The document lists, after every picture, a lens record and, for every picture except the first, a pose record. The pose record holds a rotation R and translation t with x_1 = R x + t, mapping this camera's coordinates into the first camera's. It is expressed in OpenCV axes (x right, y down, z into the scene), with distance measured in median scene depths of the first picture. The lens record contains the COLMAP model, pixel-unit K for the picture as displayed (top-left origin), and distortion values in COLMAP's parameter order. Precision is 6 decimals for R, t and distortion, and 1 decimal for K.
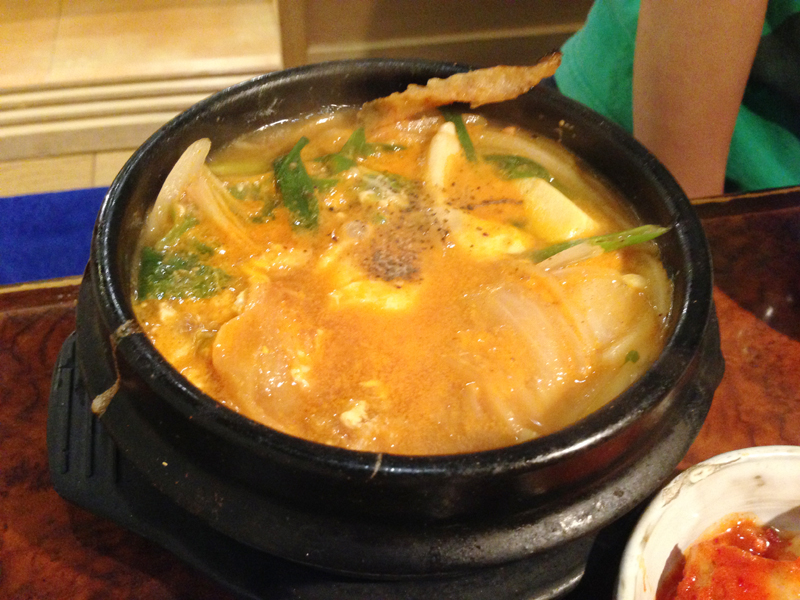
lens RADIAL K [[775.9, 0, 400.0], [0, 775.9, 300.0], [0, 0, 1]] dist [0.059485, -0.012445]
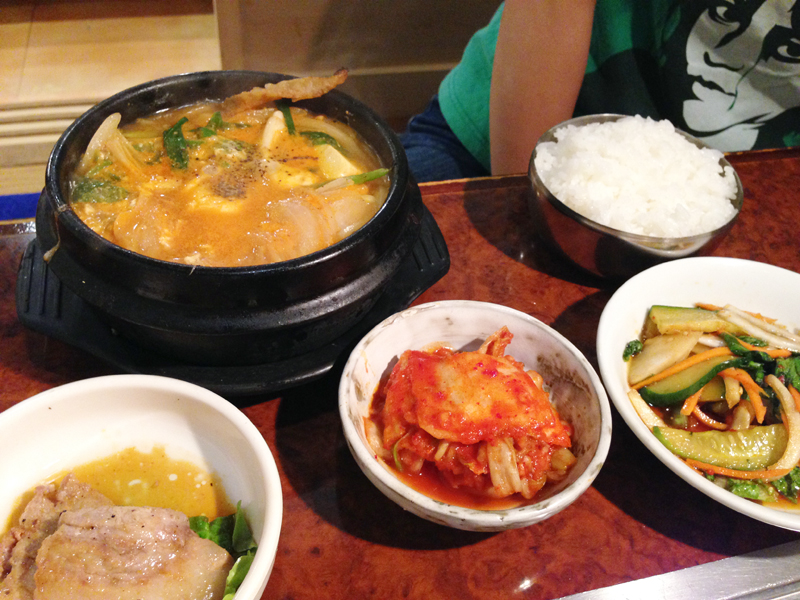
lens RADIAL K [[775.9, 0, 400.0], [0, 775.9, 300.0], [0, 0, 1]] dist [0.059485, -0.012445]
pose [[0.999165, 0.007049, 0.040236, 0.271429], [-0.005247, 0.998986, -0.044705, 0.248141], [-0.040510, 0.044457, 0.998190, -0.635475]]
